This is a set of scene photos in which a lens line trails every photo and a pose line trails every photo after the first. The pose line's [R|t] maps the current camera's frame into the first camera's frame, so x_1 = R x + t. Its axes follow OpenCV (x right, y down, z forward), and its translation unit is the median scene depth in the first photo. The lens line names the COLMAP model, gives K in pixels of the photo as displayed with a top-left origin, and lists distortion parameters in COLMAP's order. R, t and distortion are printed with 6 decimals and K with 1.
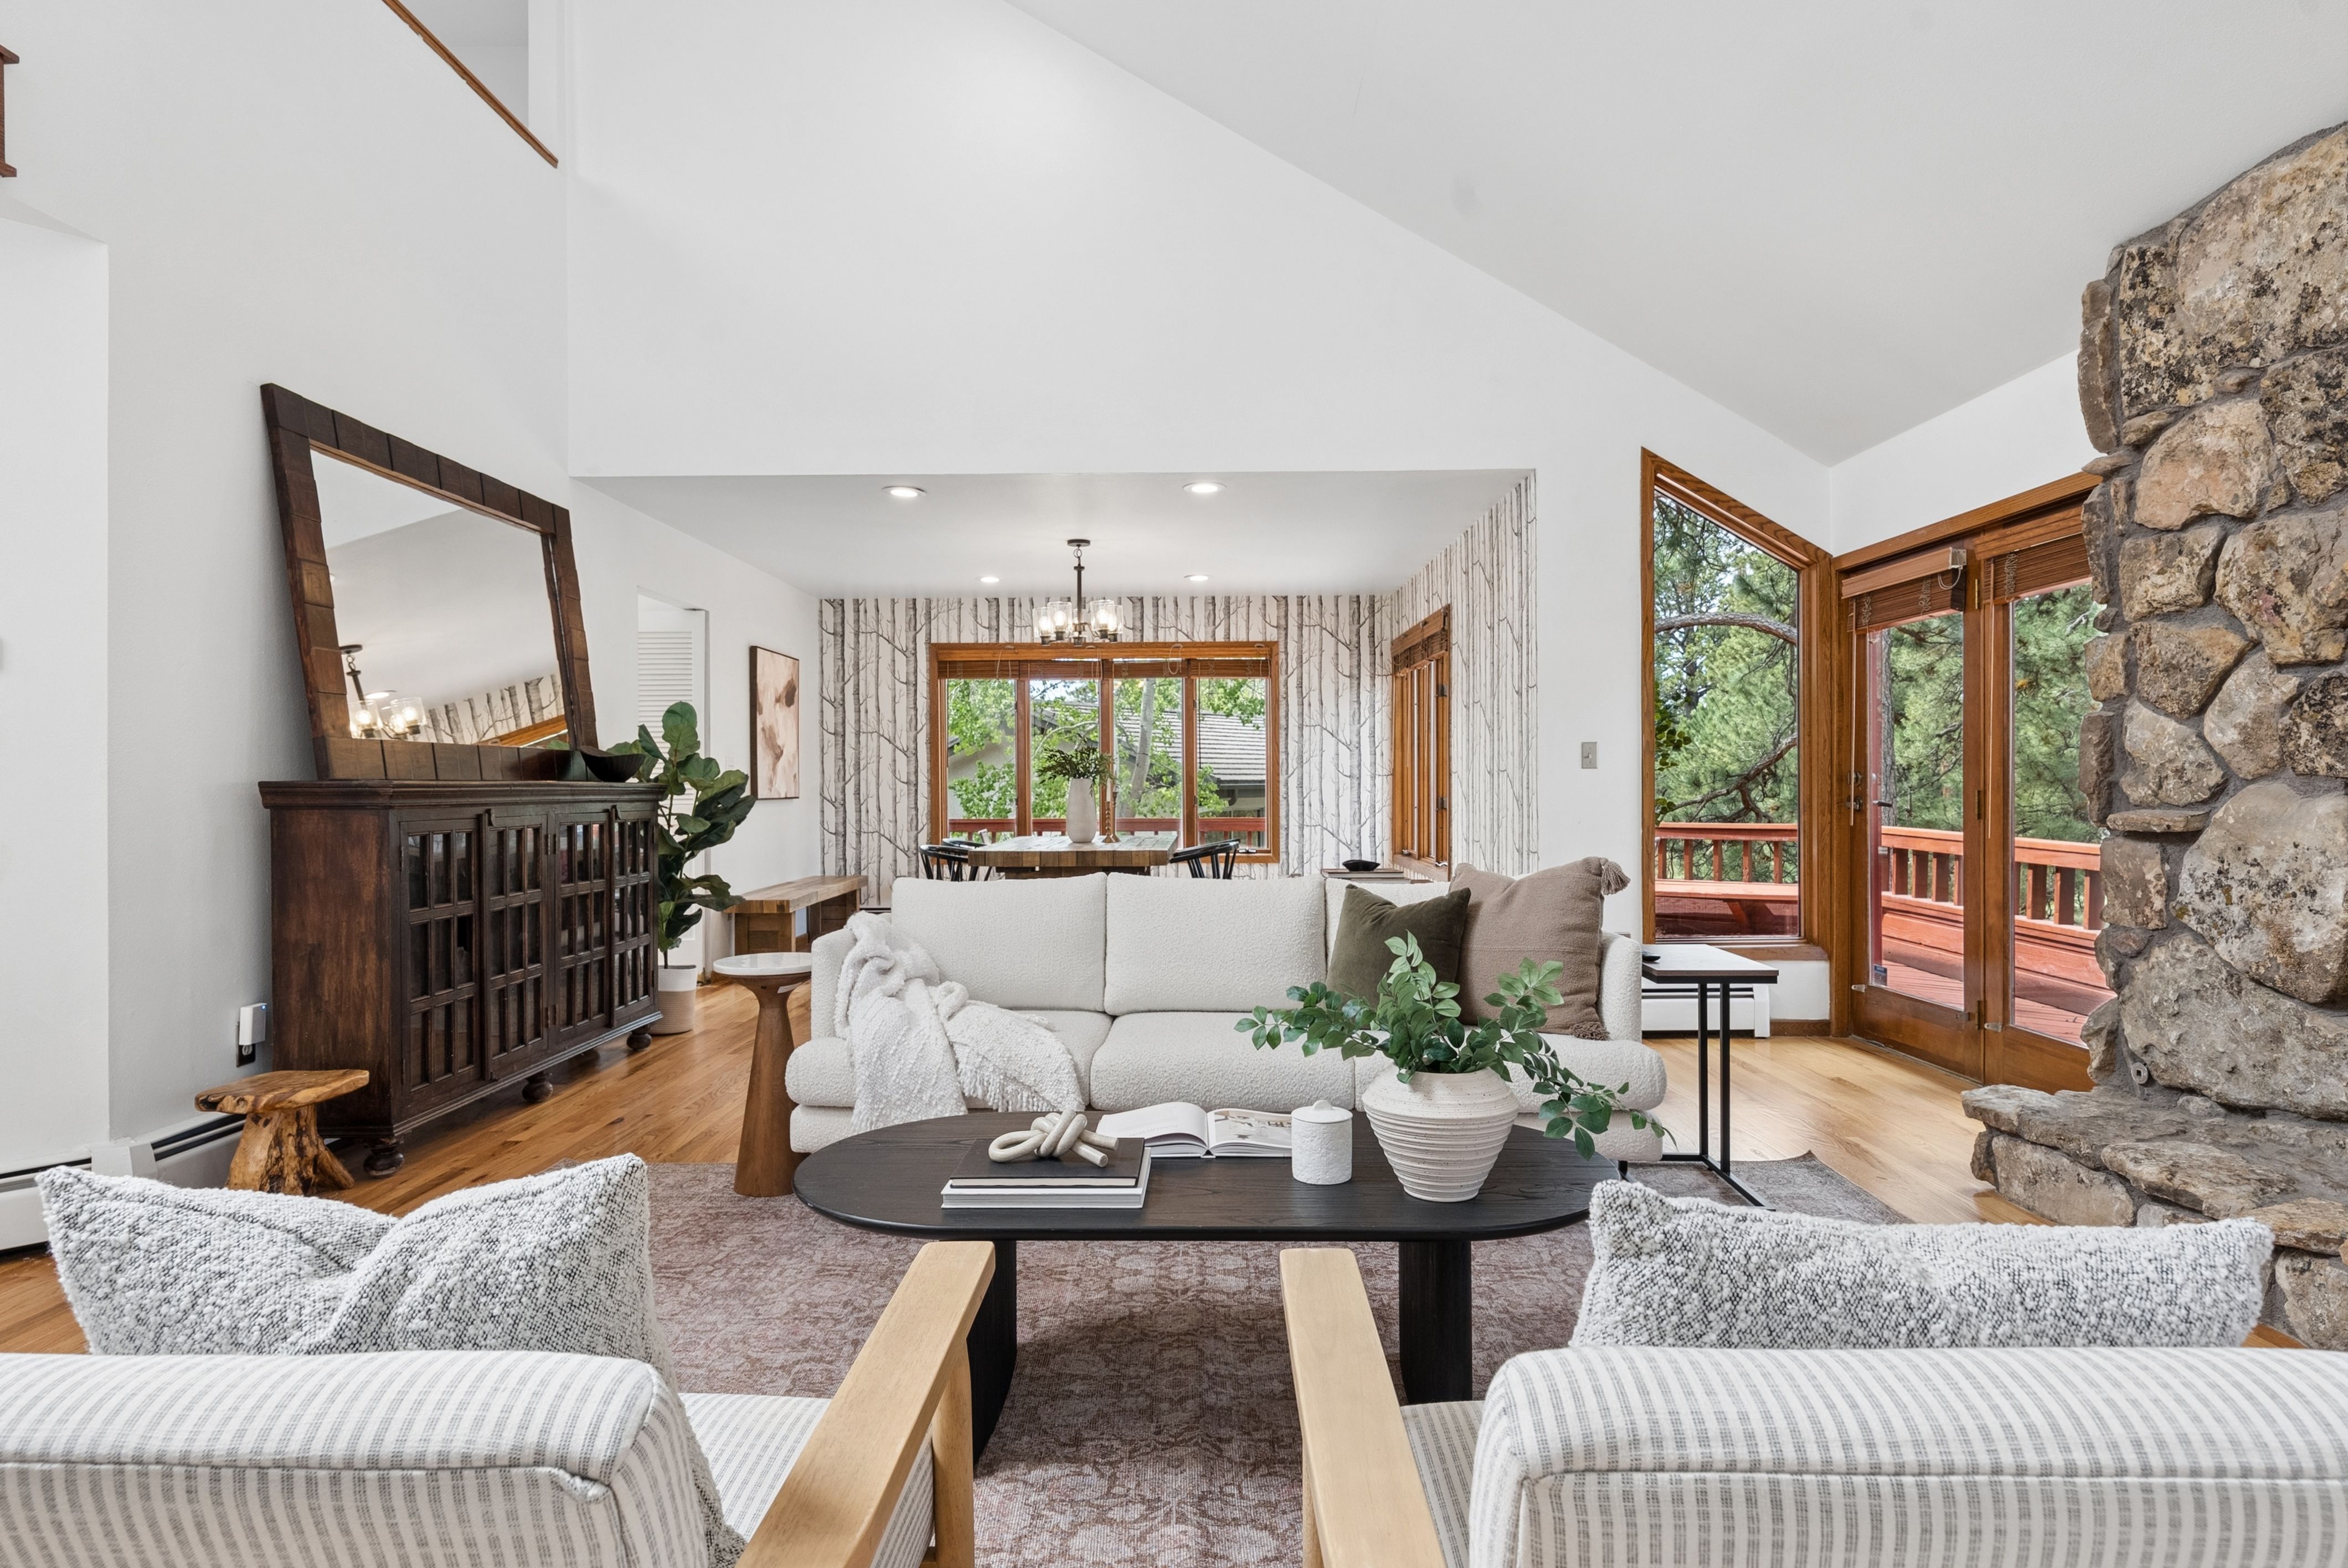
lens RADIAL K [[1259.5, 0, 1184.9], [0, 1259.5, 785.7], [0, 0, 1]] dist [0.001087, 0.000905]
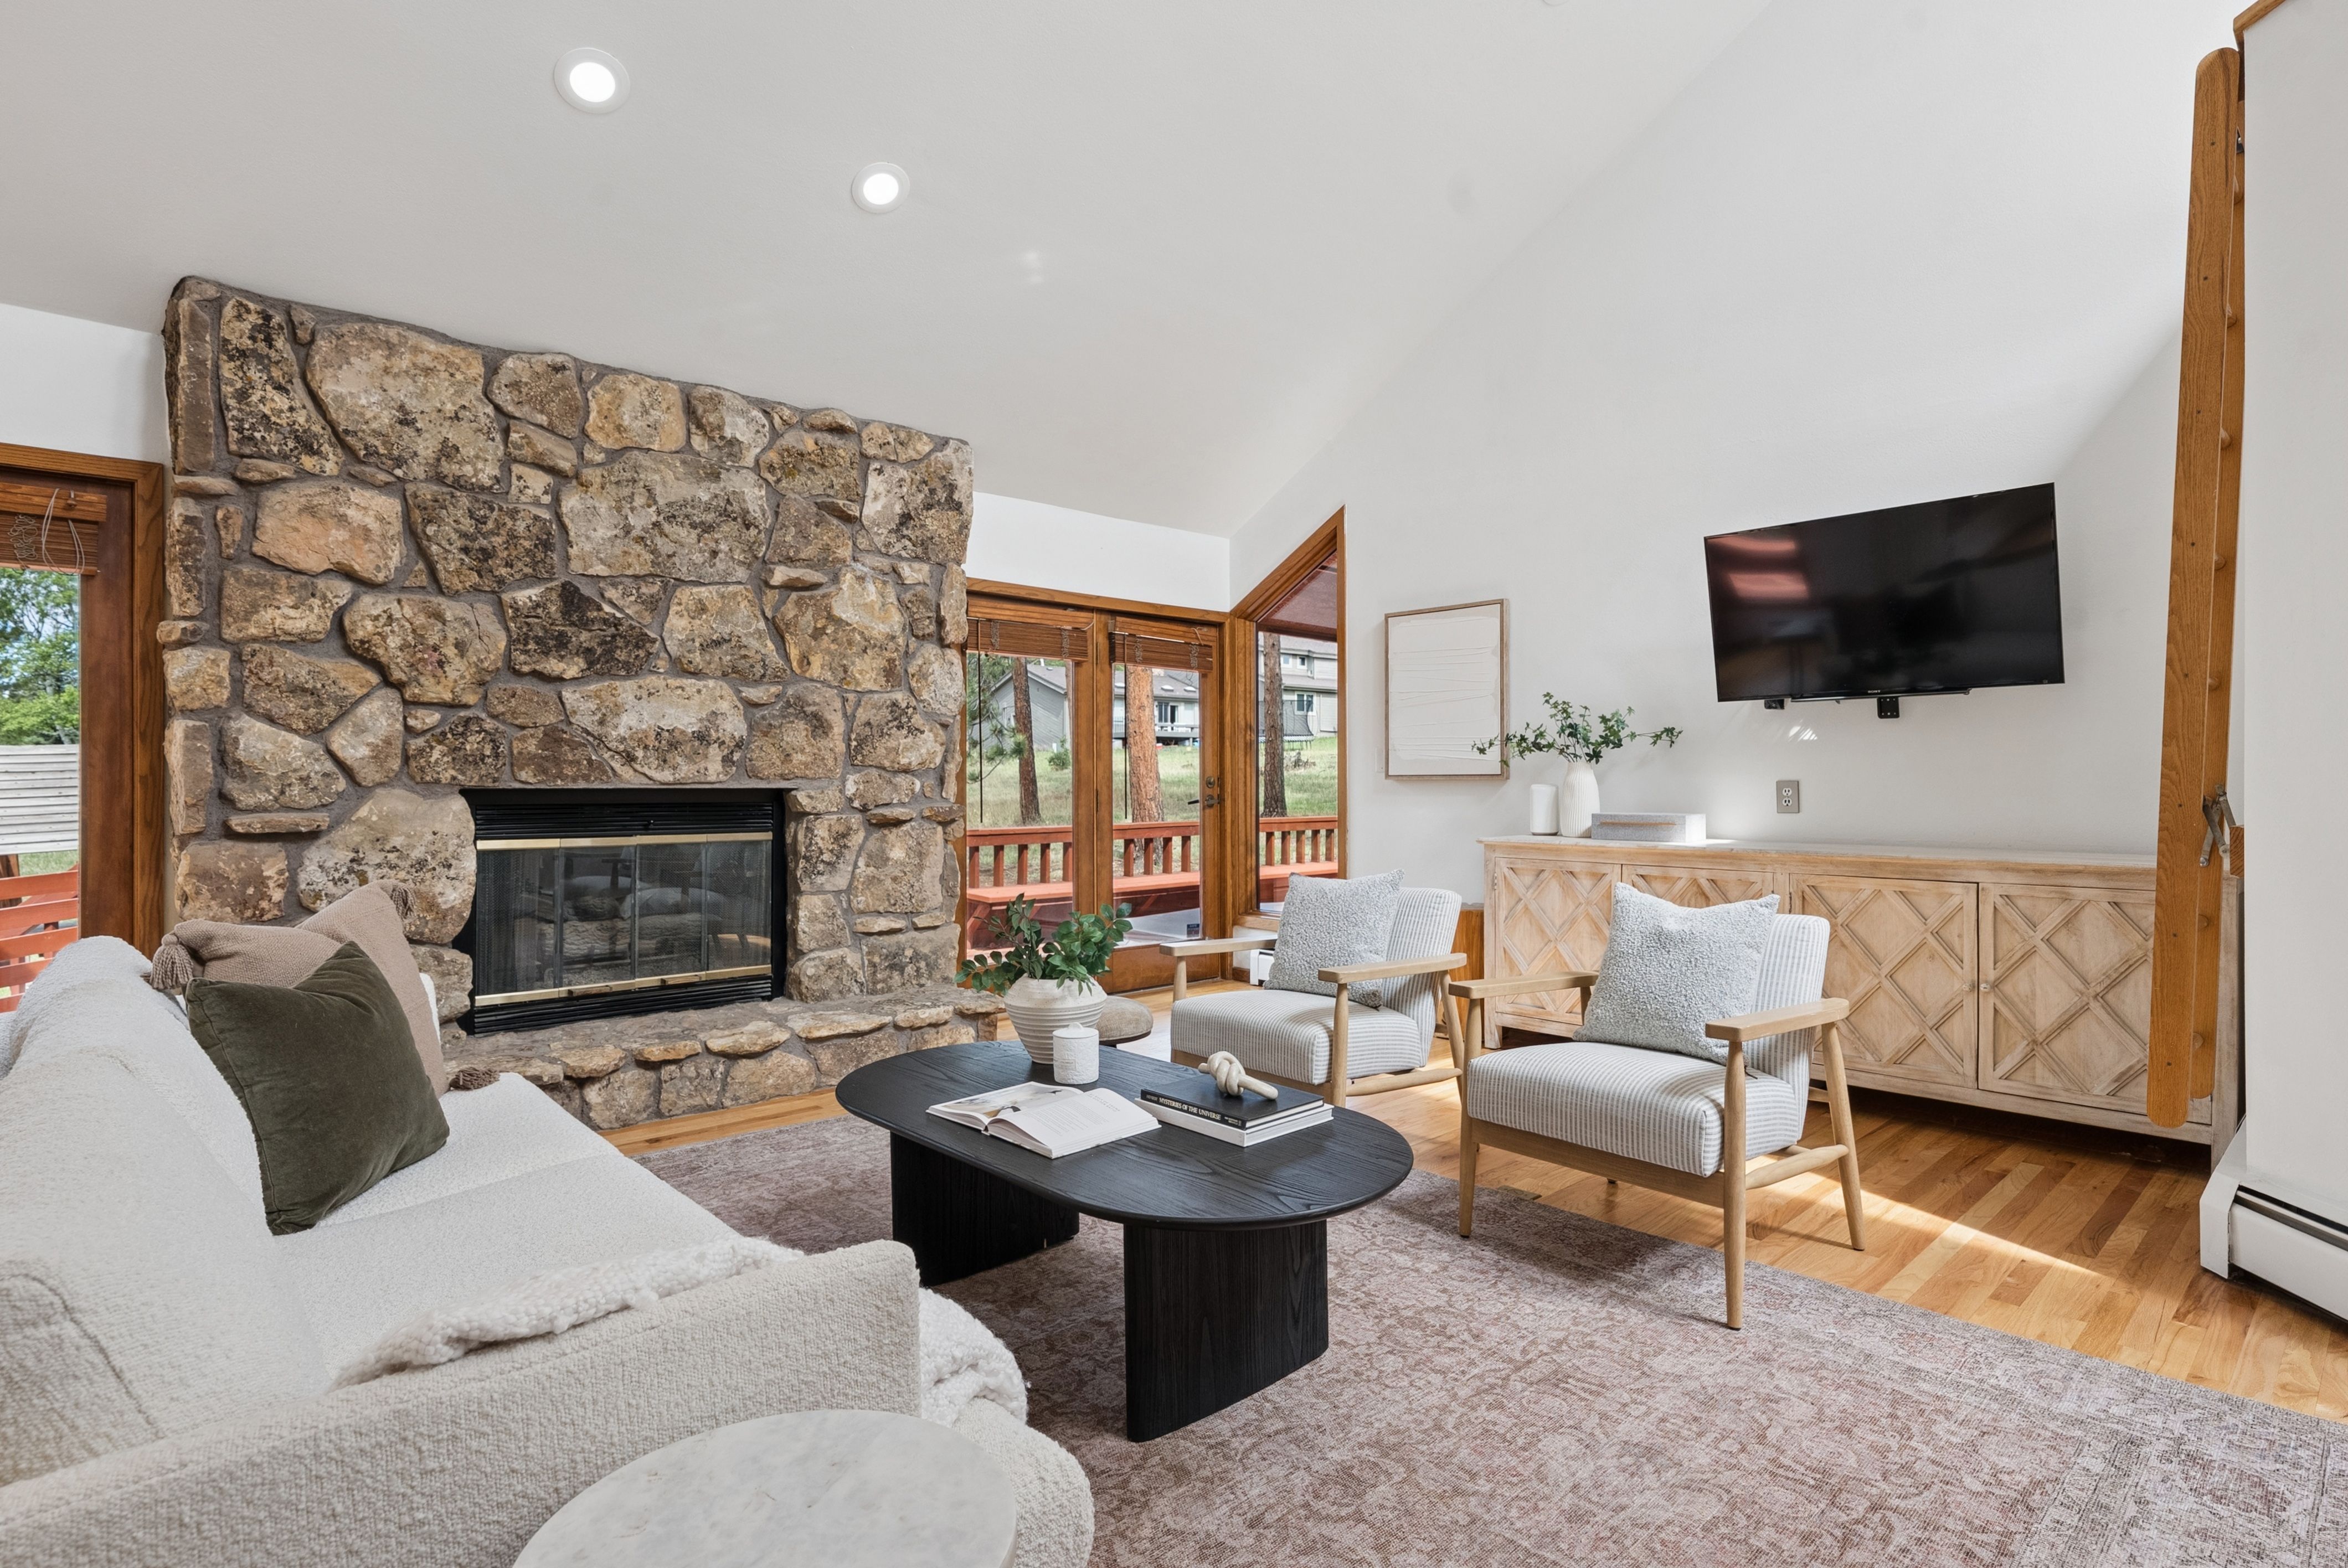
lens RADIAL K [[1188.9, 0, 1176.1], [0, 1188.9, 776.5], [0, 0, 1]] dist [0.003636, -0.000516]
pose [[-0.689347, 0.010105, 0.724361, -0.586789], [0.007034, 0.999949, -0.007255, -0.000410], [-0.724397, 0.000094, -0.689383, 1.202176]]
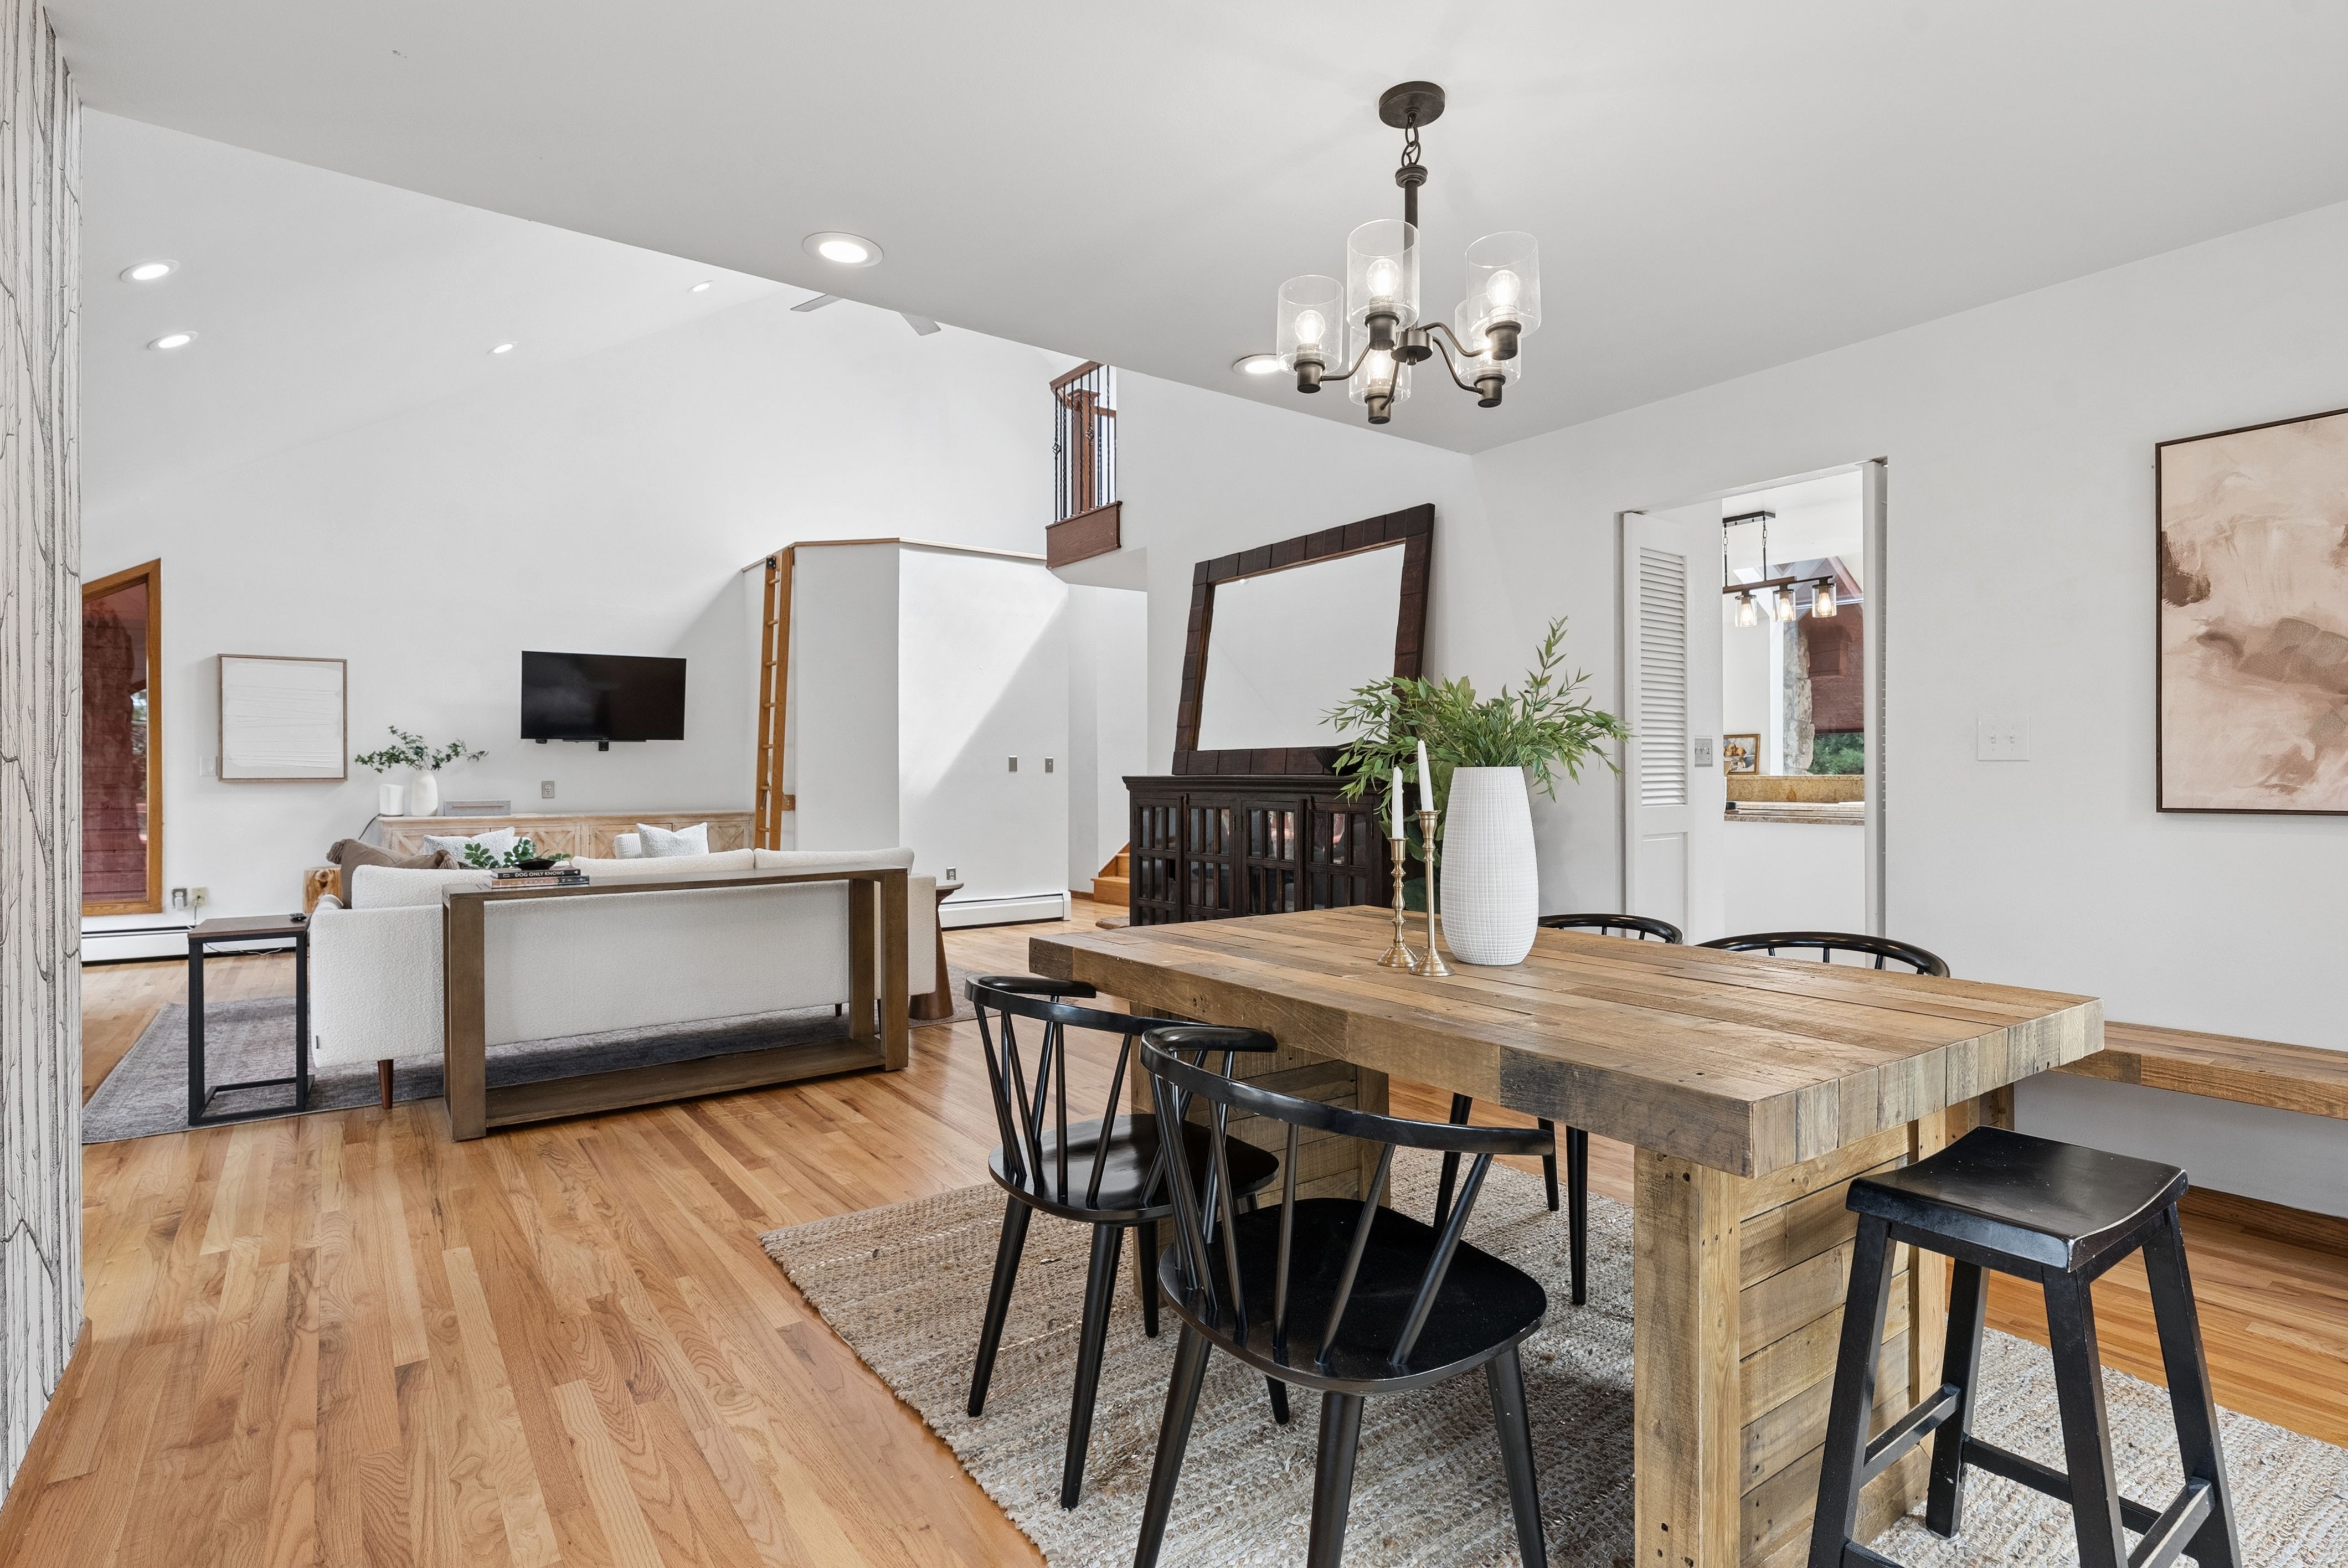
lens RADIAL K [[1139.1, 0, 1172.6], [0, 1139.1, 773.8], [0, 0, 1]] dist [0.000813, 0.000246]
pose [[-0.802601, 0.008614, -0.596453, 0.373100], [0.010008, 0.999949, 0.000974, -0.006195], [0.596432, -0.005188, -0.802647, 2.688123]]
